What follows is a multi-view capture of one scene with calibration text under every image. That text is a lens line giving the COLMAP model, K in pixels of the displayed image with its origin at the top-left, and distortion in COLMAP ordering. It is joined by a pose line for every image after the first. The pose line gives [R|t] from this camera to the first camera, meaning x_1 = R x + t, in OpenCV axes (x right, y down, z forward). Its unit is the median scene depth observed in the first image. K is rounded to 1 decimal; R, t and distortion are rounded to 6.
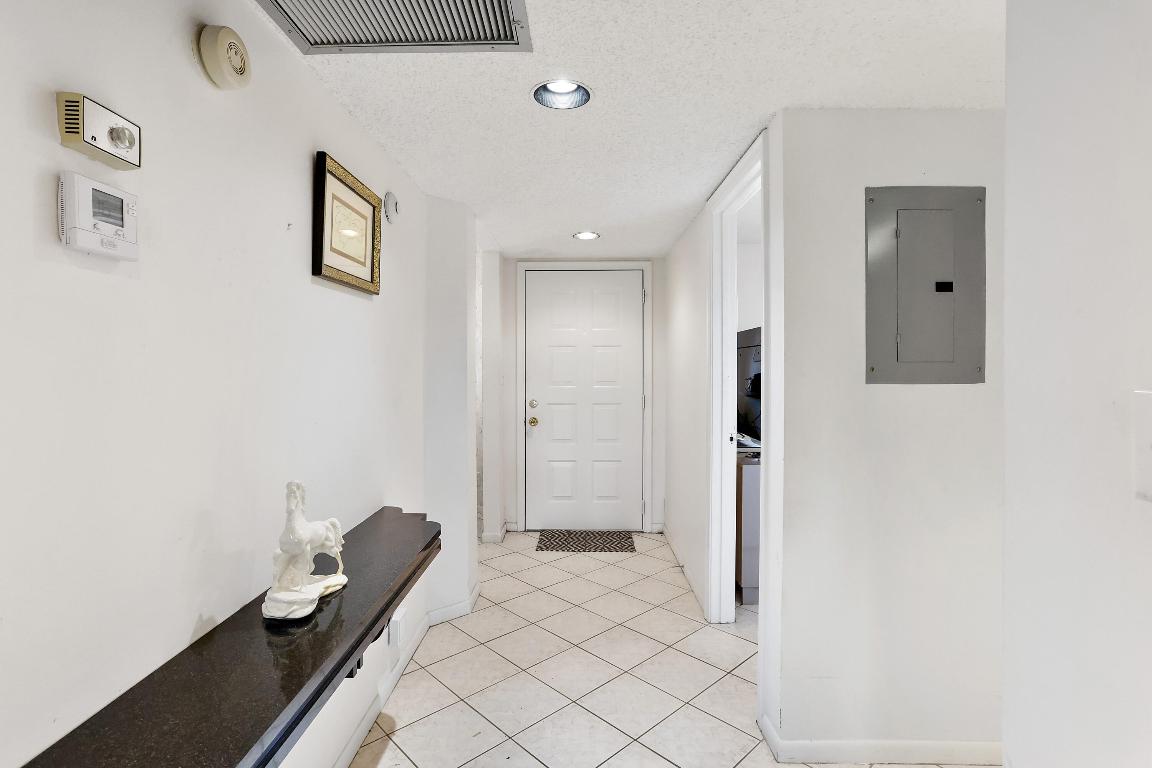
lens RADIAL K [[561.4, 0, 570.6], [0, 561.4, 377.4], [0, 0, 1]] dist [-0.017403, 0.000544]
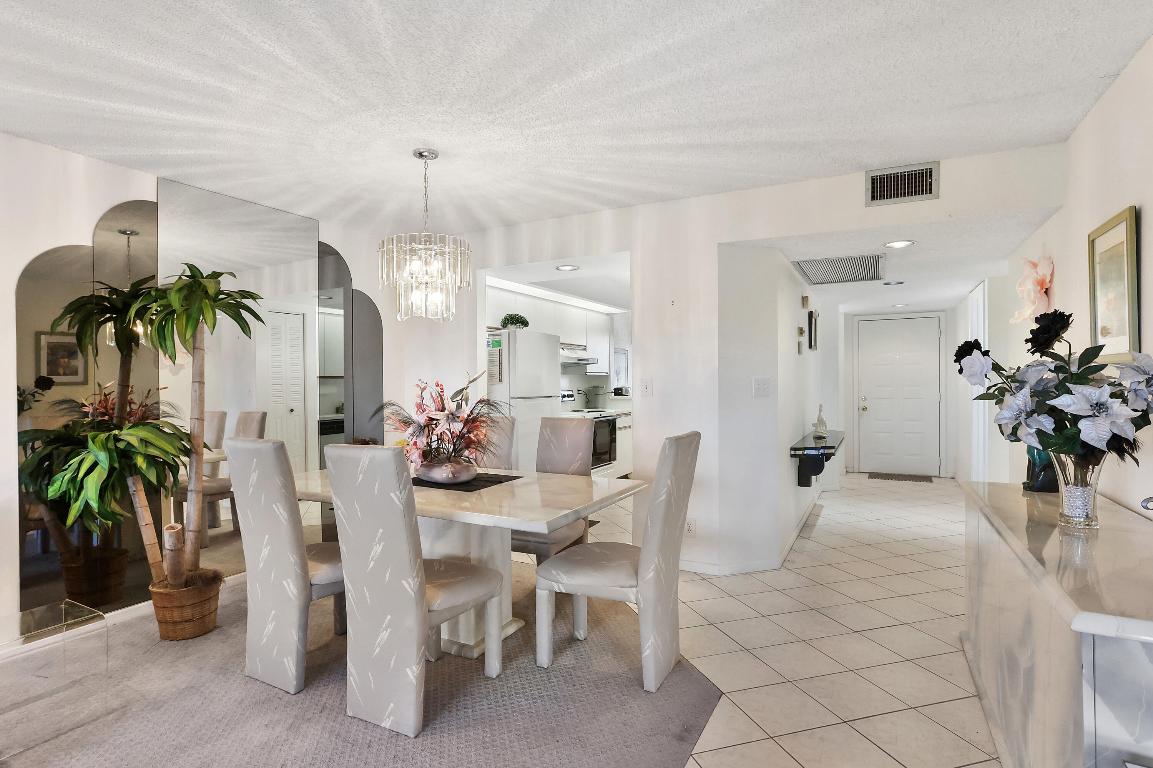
lens RADIAL K [[561.9, 0, 571.1], [0, 561.9, 377.4], [0, 0, 1]] dist [-0.017403, 0.000544]
pose [[0.877485, -0.002848, -0.479596, -0.035792], [-0.006790, 0.999808, -0.018360, 0.022735], [0.479556, 0.019367, 0.877297, -0.971395]]
